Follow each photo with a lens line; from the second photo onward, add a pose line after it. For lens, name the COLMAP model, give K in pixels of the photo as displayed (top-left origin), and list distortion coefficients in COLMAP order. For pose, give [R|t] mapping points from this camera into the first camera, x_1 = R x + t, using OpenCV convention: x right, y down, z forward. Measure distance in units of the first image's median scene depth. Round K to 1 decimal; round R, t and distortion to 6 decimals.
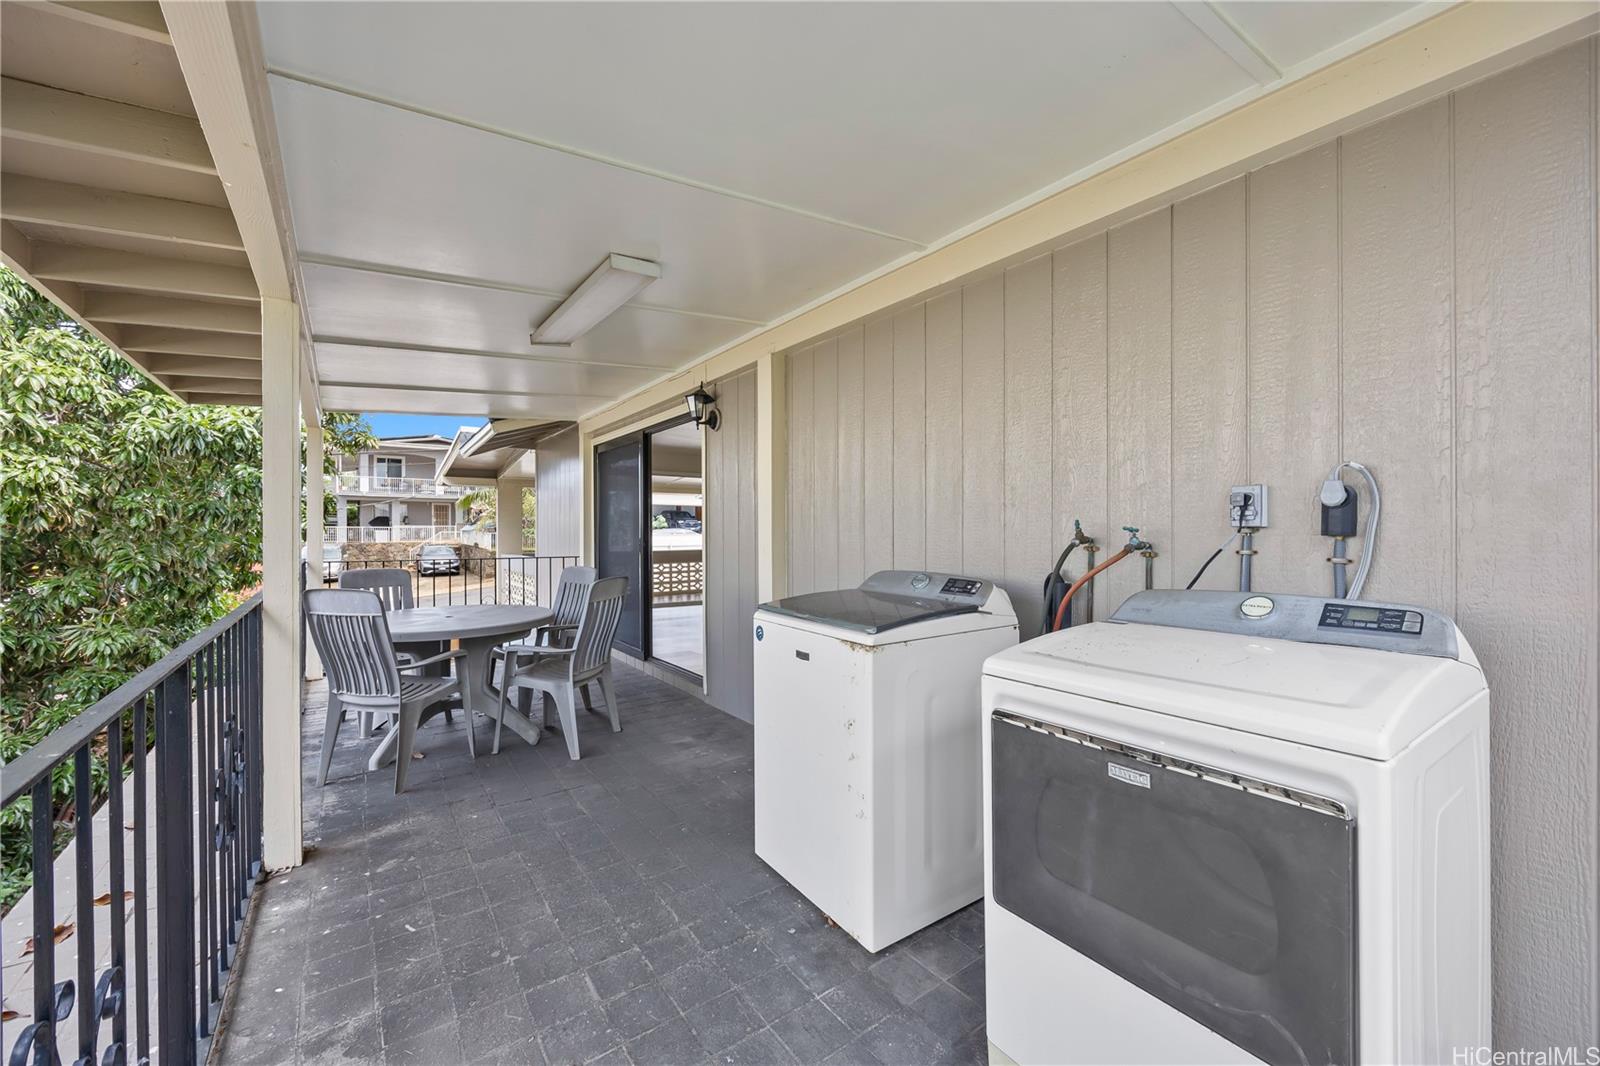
lens RADIAL K [[620.9, 0, 802.8], [0, 620.9, 526.0], [0, 0, 1]] dist [-0.007660, -0.000112]
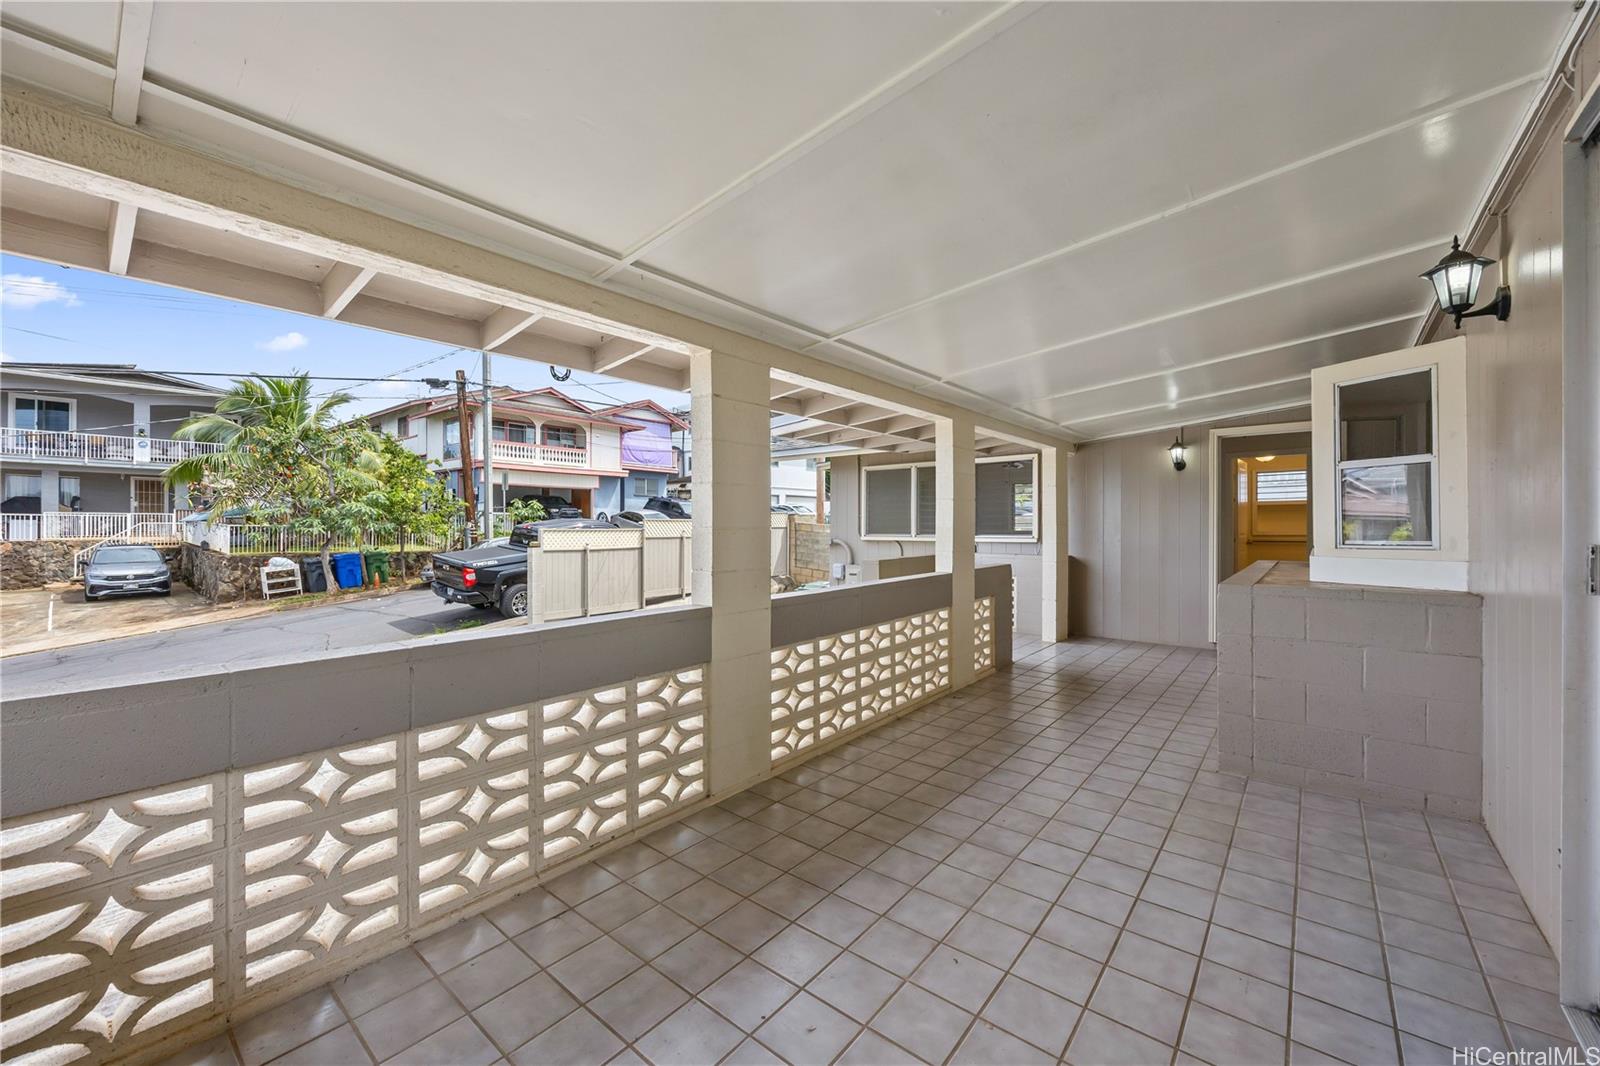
lens RADIAL K [[620.9, 0, 802.8], [0, 620.9, 526.0], [0, 0, 1]] dist [-0.007660, -0.000112]
pose [[0.970704, 0.001858, 0.240271, -0.096624], [-0.004649, 0.999928, 0.011050, 0.002666], [-0.240233, -0.011843, 0.970643, 0.252038]]
